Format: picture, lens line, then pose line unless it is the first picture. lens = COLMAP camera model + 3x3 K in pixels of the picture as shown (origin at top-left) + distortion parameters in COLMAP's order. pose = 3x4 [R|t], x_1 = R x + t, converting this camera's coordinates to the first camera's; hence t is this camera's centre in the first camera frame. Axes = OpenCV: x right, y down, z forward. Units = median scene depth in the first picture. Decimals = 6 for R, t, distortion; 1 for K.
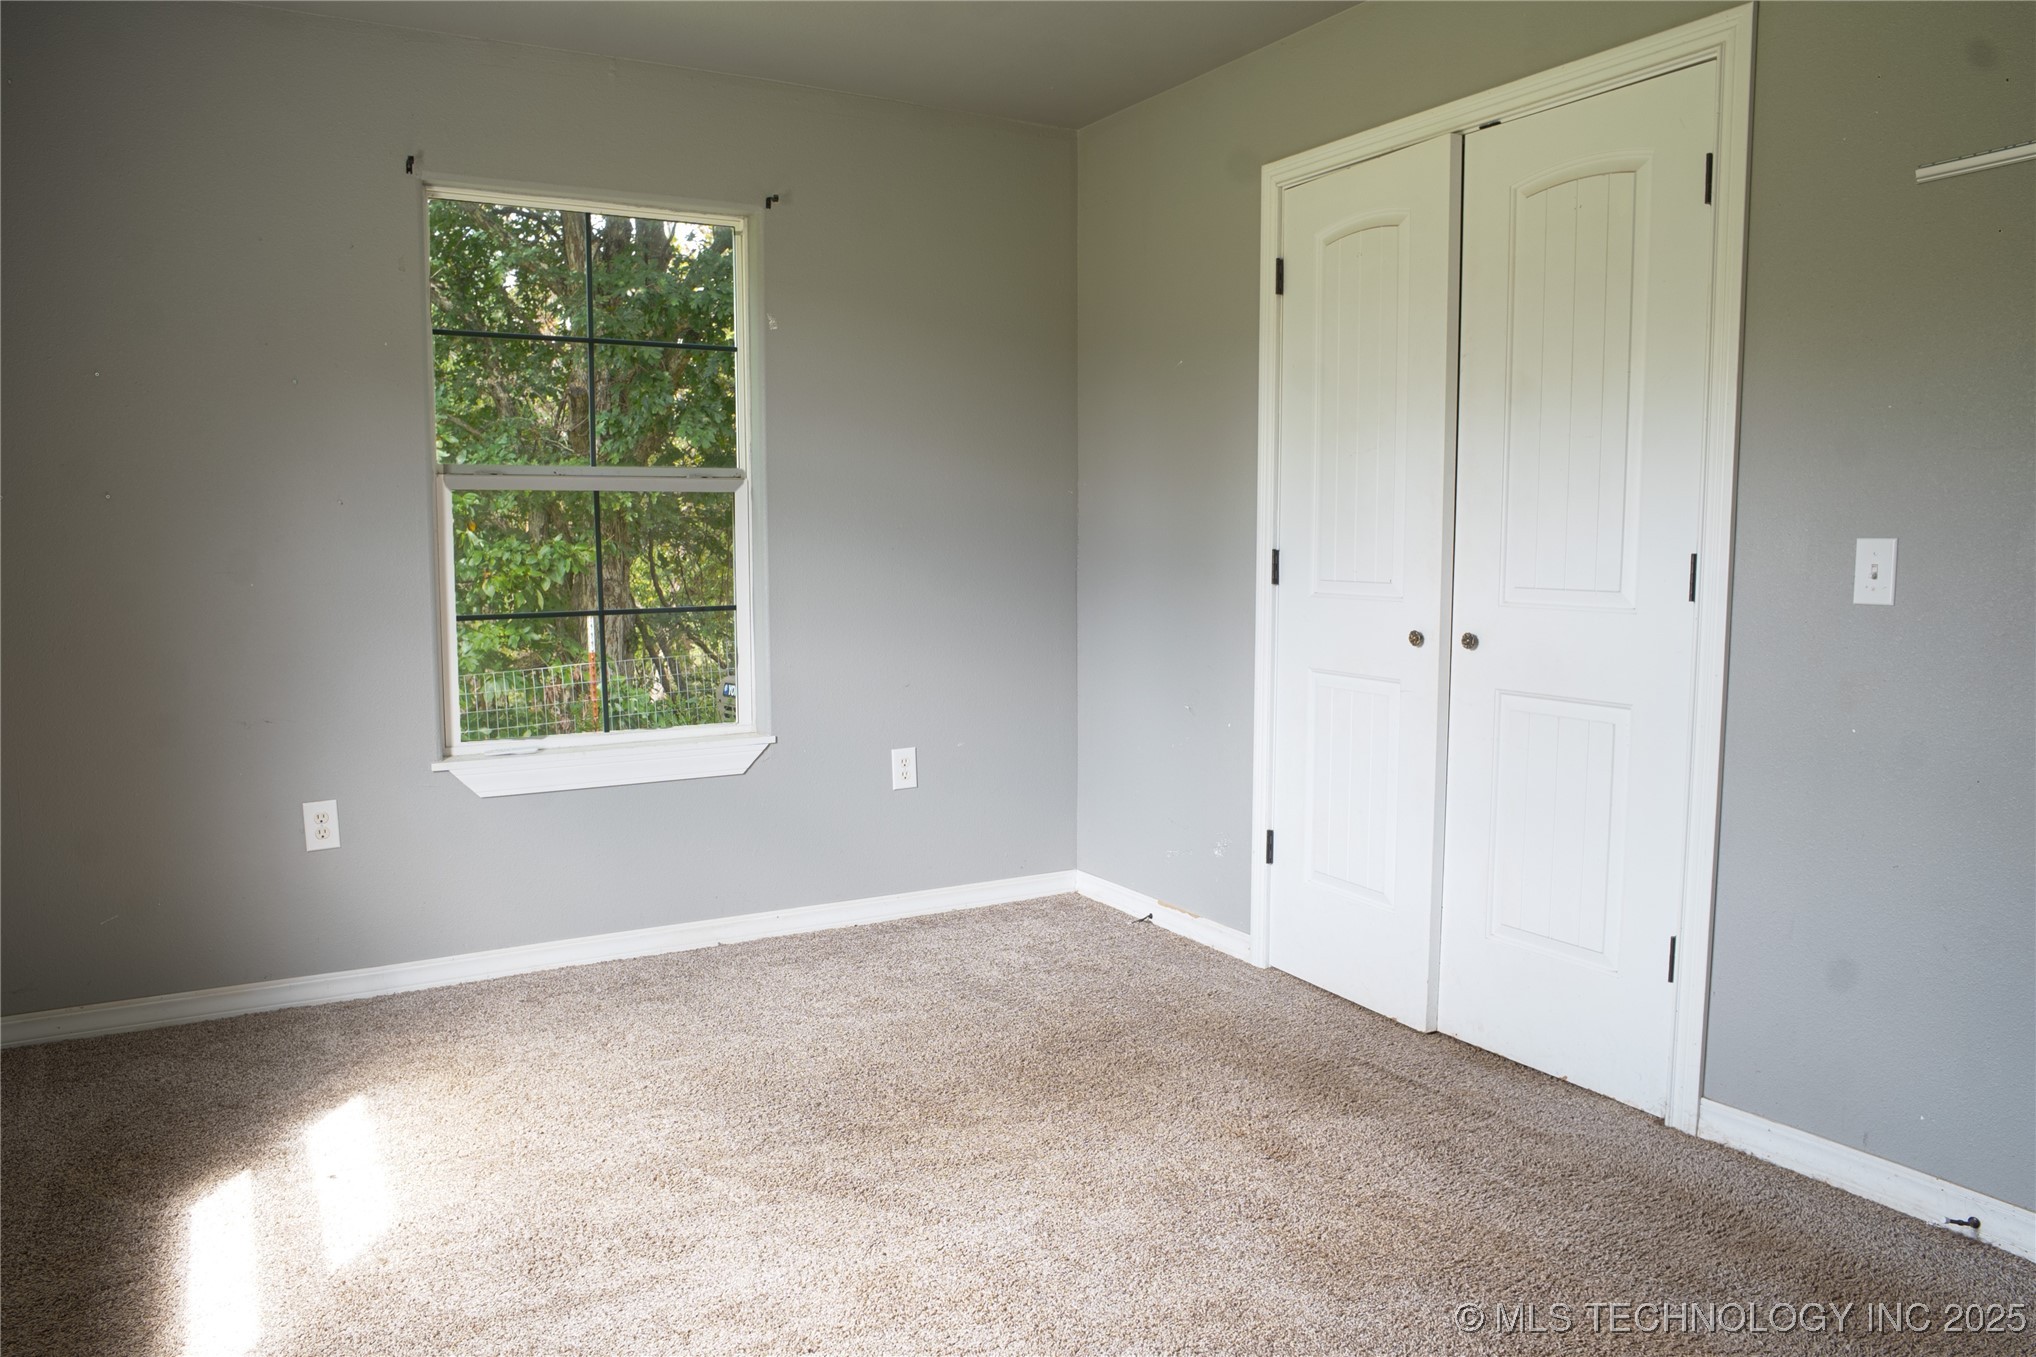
lens RADIAL K [[1432.6, 0, 1018.0], [0, 1432.6, 678.5], [0, 0, 1]] dist [-0.082855, 0.056488]
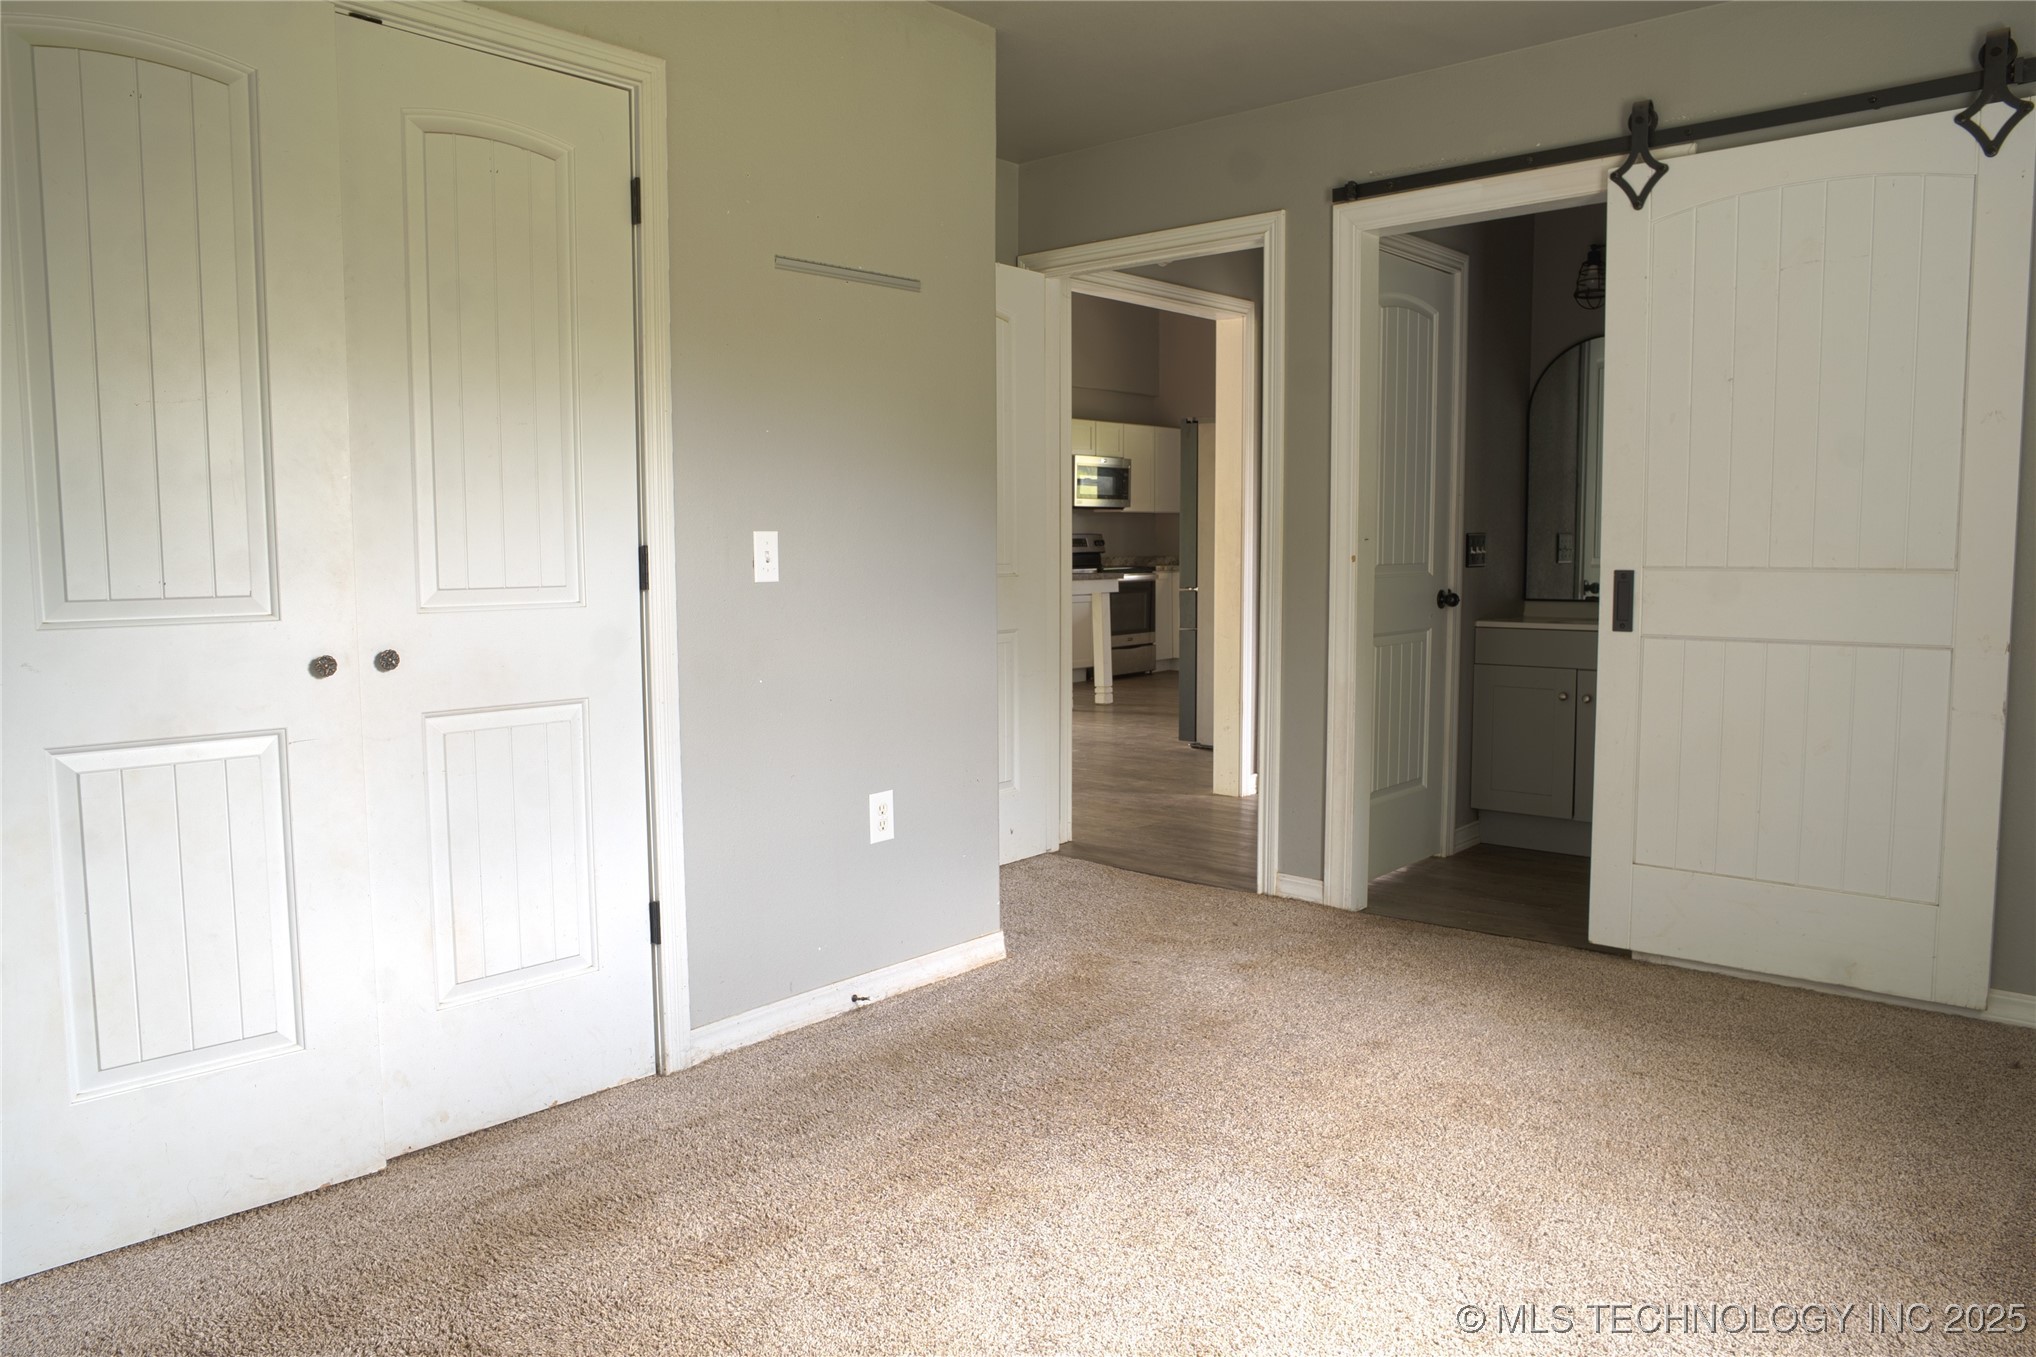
lens RADIAL K [[1432.6, 0, 1018.0], [0, 1432.6, 678.5], [0, 0, 1]] dist [-0.082855, 0.056488]
pose [[-0.319194, -0.086822, 0.943704, -0.432560], [0.095844, 0.987731, 0.123290, -0.063256], [-0.942830, 0.129802, -0.306957, 0.717837]]
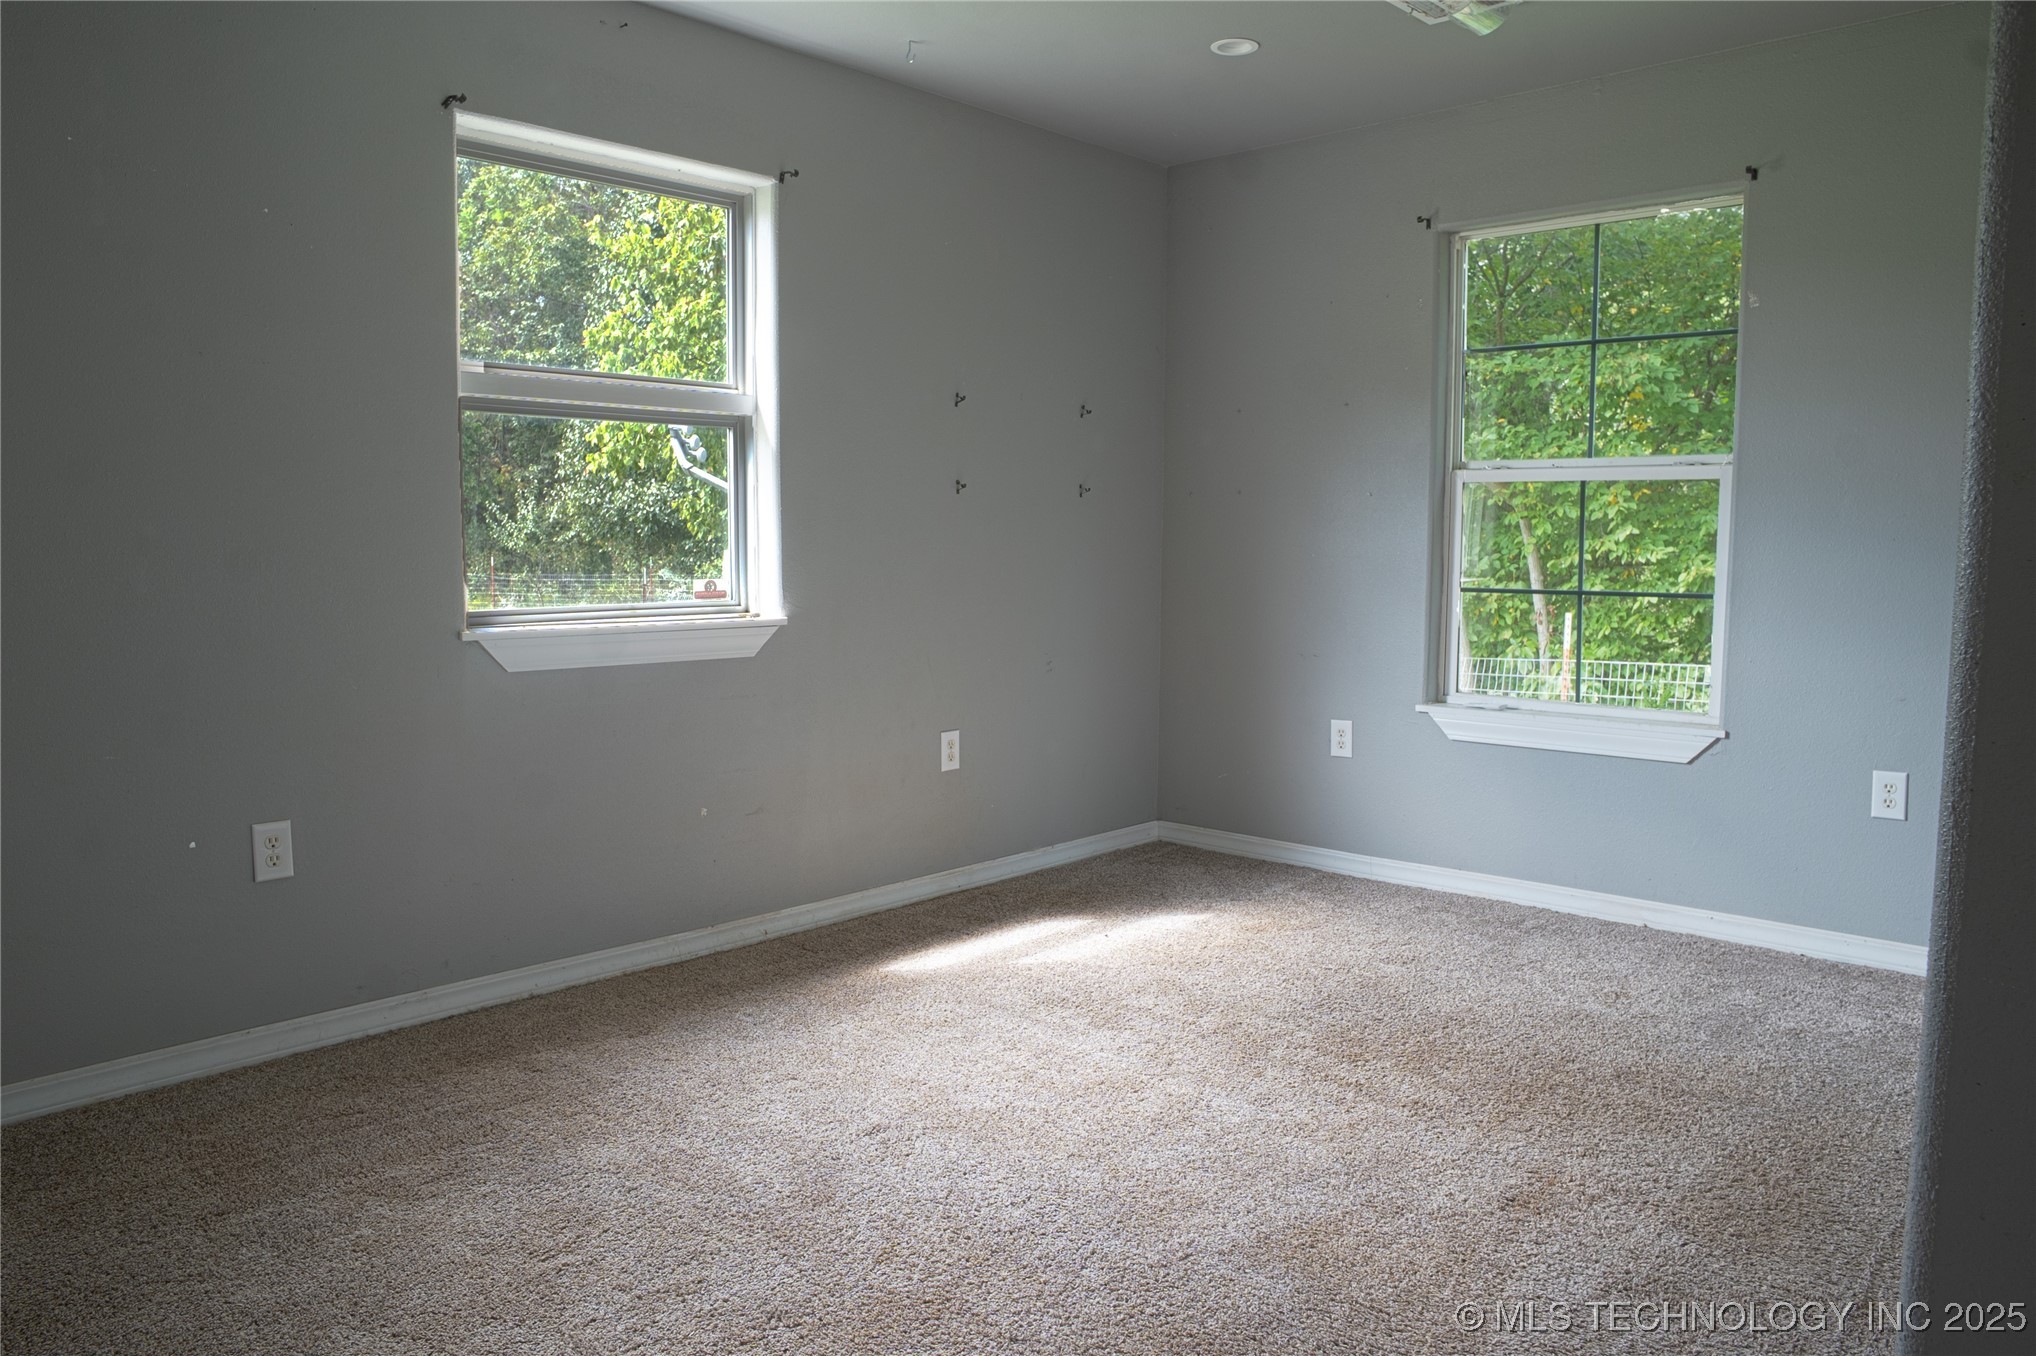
lens RADIAL K [[1432.6, 0, 1018.0], [0, 1432.6, 678.0], [0, 0, 1]] dist [-0.082855, 0.056488]
pose [[0.296562, 0.102677, -0.949478, 0.877142], [-0.096002, 0.992373, 0.077330, -0.034252], [0.950176, 0.068218, 0.304157, 0.383324]]
